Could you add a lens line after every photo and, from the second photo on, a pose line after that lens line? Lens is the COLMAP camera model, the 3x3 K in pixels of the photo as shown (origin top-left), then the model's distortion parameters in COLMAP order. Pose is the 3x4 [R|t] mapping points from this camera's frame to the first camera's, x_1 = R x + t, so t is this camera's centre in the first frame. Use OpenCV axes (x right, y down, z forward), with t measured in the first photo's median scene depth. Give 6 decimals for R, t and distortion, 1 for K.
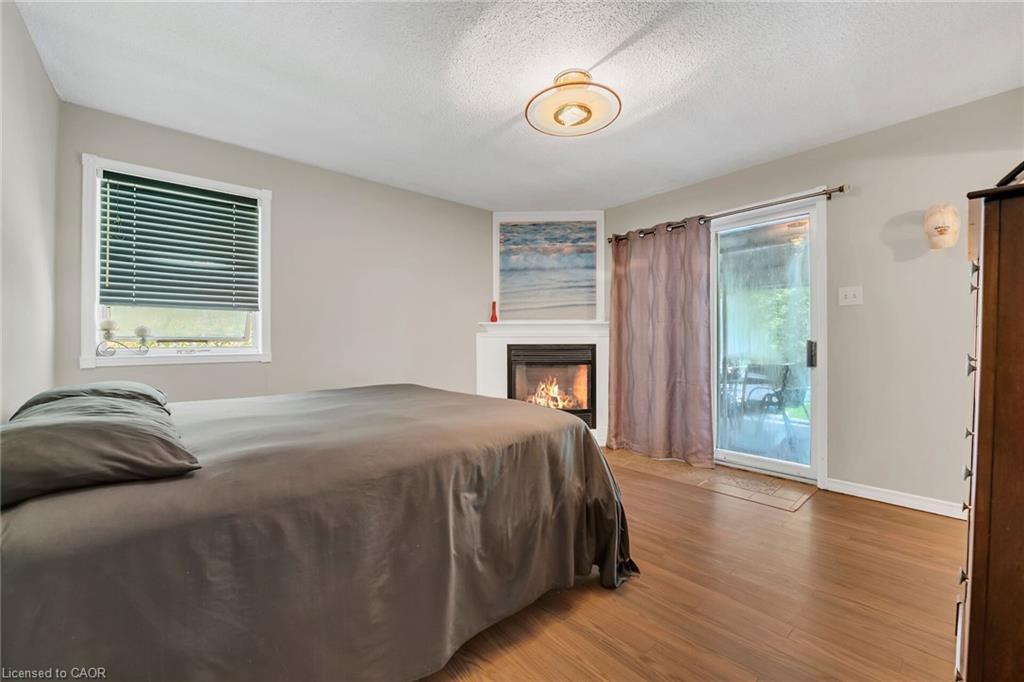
lens RADIAL K [[418.4, 0, 513.1], [0, 418.4, 343.8], [0, 0, 1]] dist [-0.003769, -0.000782]
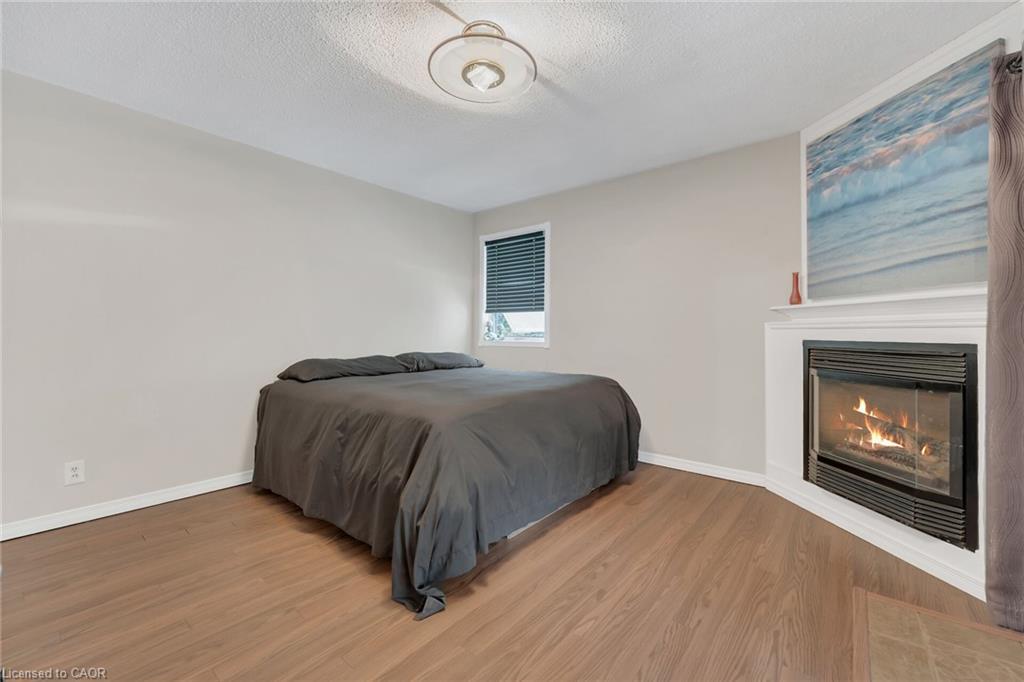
lens RADIAL K [[418.4, 0, 512.8], [0, 418.4, 331.4], [0, 0, 1]] dist [-0.003769, -0.000782]
pose [[0.153275, 0.003948, -0.988176, 0.517295], [-0.007236, 0.999970, 0.002873, -0.009760], [0.988157, 0.006710, 0.153299, 0.476873]]
